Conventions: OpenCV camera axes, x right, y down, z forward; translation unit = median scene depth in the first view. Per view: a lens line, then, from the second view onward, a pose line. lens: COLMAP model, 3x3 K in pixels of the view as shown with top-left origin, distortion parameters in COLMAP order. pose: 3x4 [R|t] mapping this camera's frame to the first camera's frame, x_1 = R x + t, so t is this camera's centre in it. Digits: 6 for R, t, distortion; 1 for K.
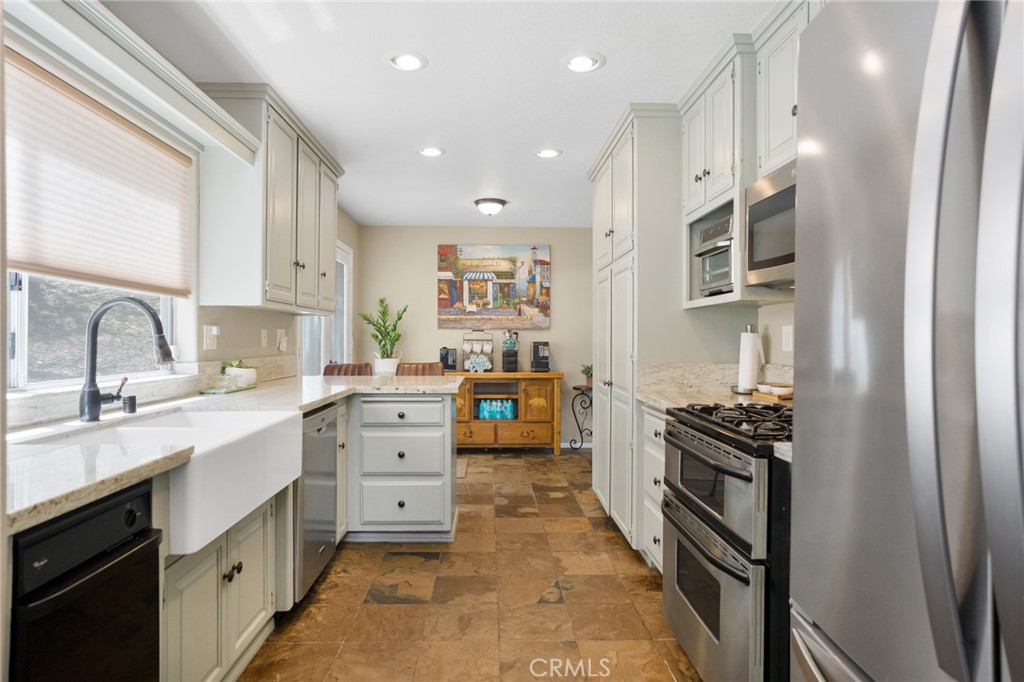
lens RADIAL K [[566.9, 0, 509.4], [0, 566.9, 340.1], [0, 0, 1]] dist [-0.002058, 0.008120]
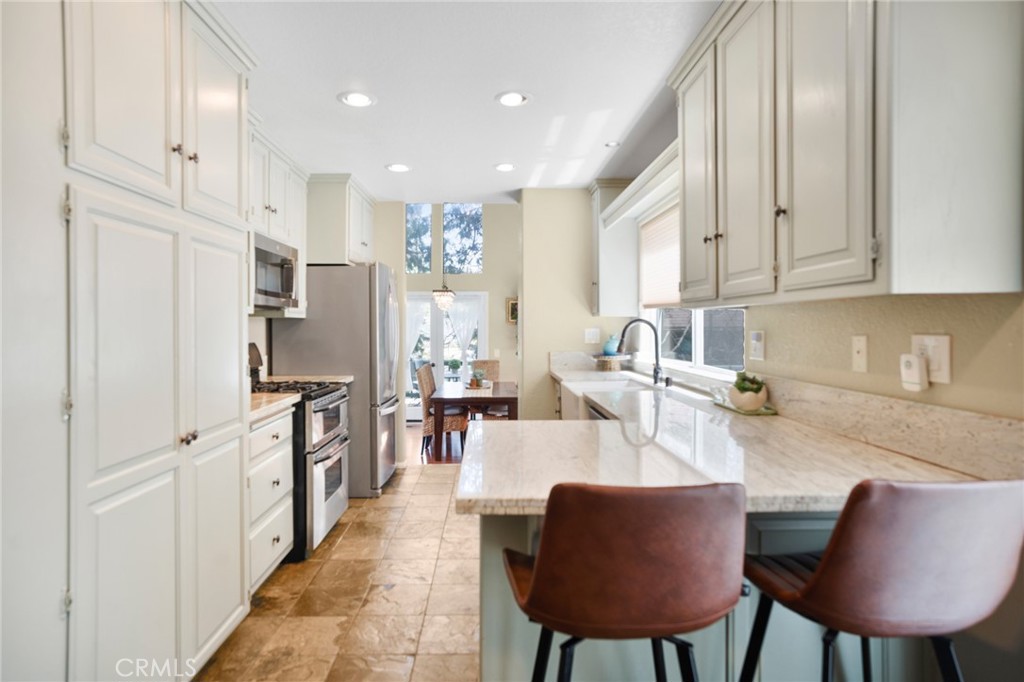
lens RADIAL K [[566.9, 0, 510.8], [0, 566.9, 337.6], [0, 0, 1]] dist [-0.002058, 0.008120]
pose [[-0.999943, -0.004822, -0.009493, -0.146391], [-0.004880, 0.999969, 0.006171, -0.023576], [0.009462, 0.006217, -0.999936, 1.899930]]
